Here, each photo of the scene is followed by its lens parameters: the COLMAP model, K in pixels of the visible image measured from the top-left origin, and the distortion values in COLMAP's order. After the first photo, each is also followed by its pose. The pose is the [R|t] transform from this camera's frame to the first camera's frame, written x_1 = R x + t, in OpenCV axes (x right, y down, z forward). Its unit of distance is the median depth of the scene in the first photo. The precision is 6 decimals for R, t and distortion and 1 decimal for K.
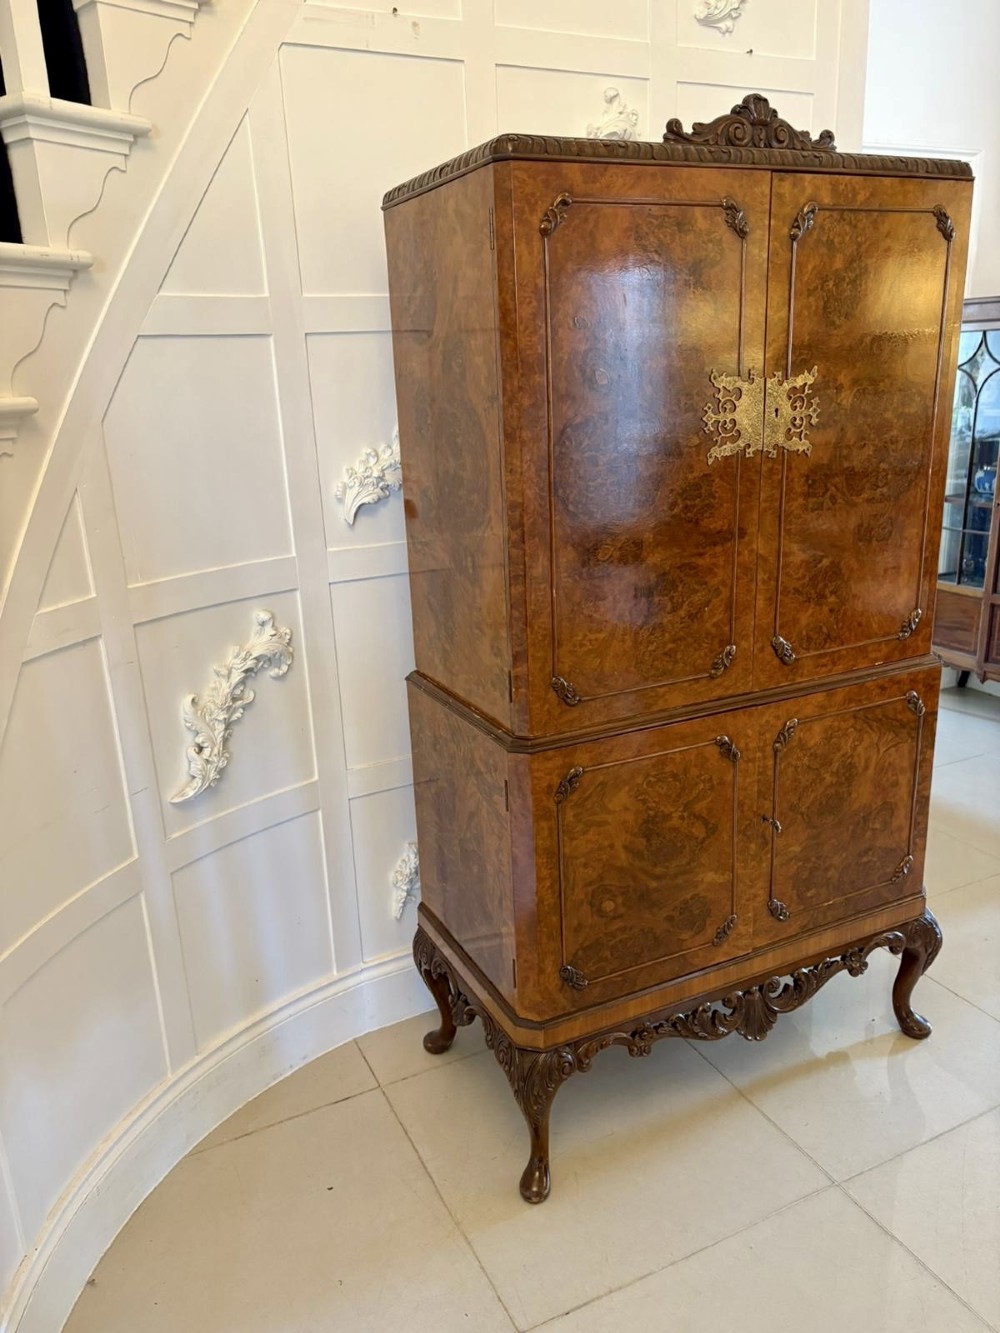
lens RADIAL K [[1014.3, 0, 504.6], [0, 1014.3, 673.1], [0, 0, 1]] dist [0.041927, -0.047710]
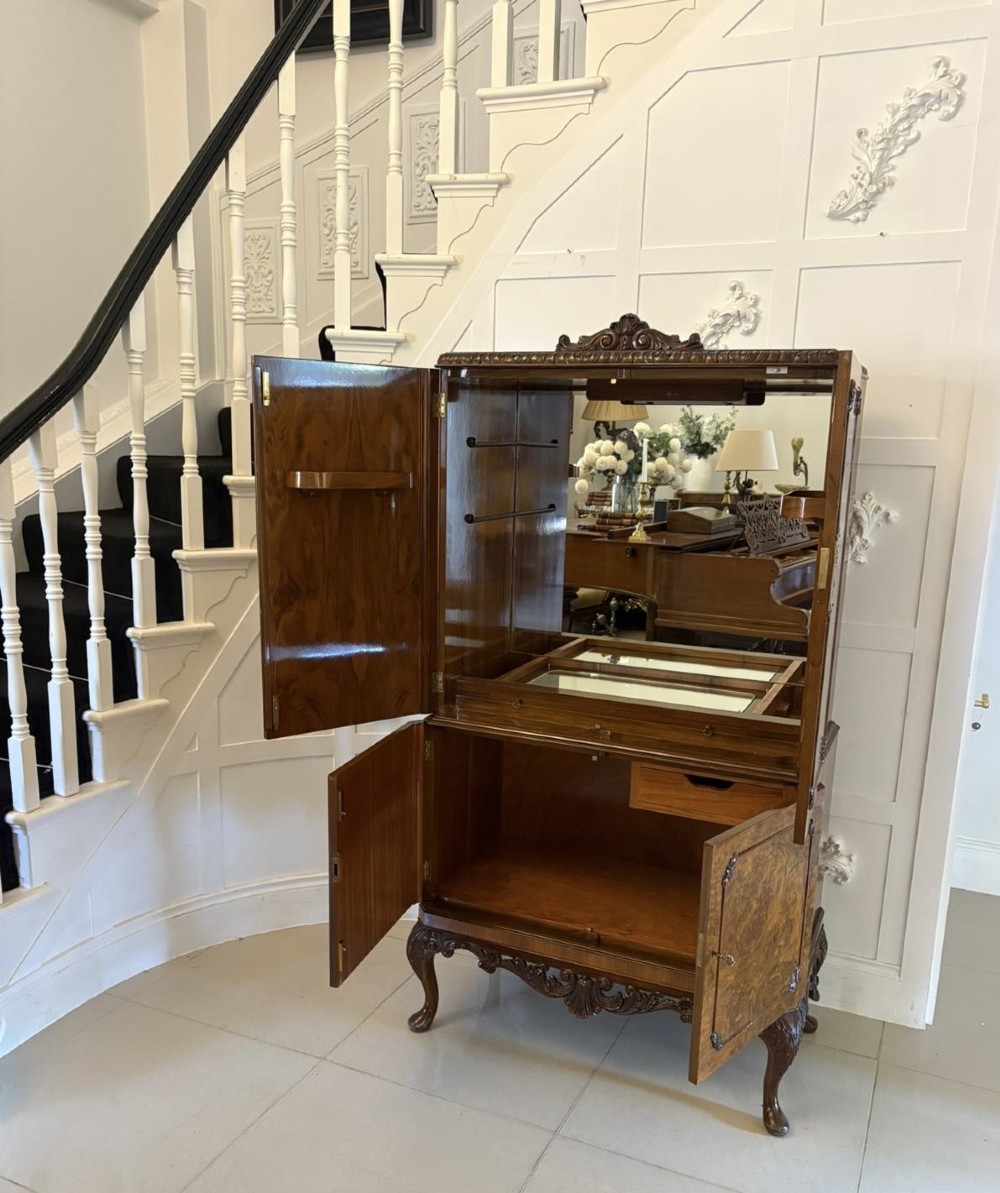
lens RADIAL K [[1012.9, 0, 505.6], [0, 1012.9, 670.4], [0, 0, 1]] dist [0.023455, -0.006430]
pose [[0.637140, 0.228028, -0.736244, 1.135140], [-0.272318, 0.960225, 0.061737, -0.119801], [0.721038, 0.161158, 0.673894, 0.014933]]
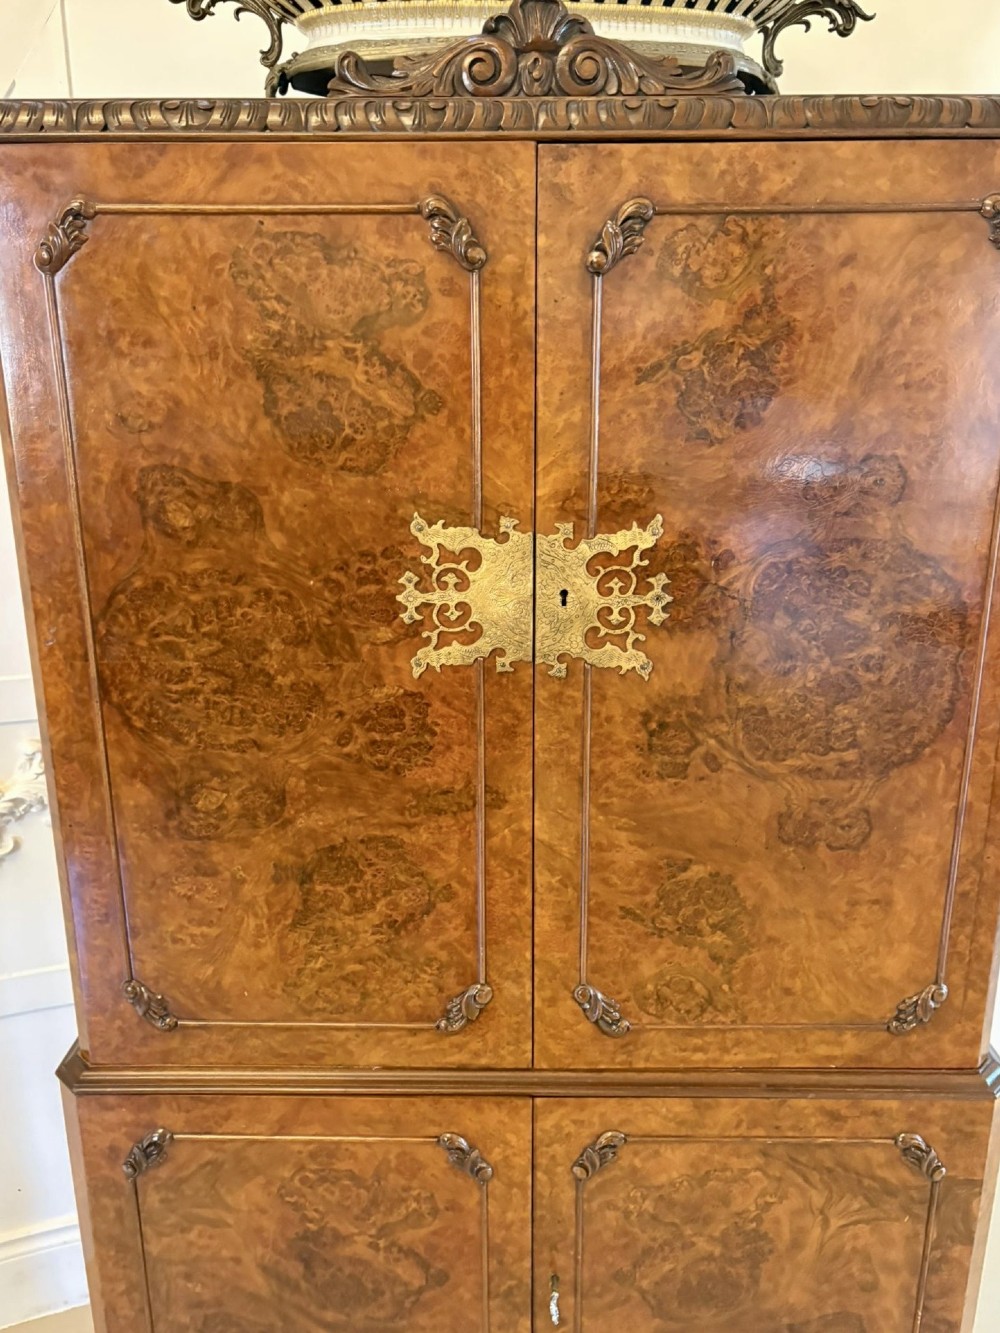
lens RADIAL K [[1082.0, 0, 509.8], [0, 1082.0, 667.8], [0, 0, 1]] dist [0.046823, -0.064924]
pose [[0.894075, 0.161361, -0.417842, 0.457696], [-0.162205, 0.986179, 0.033762, -0.221957], [0.417515, 0.037591, 0.907892, 0.456652]]
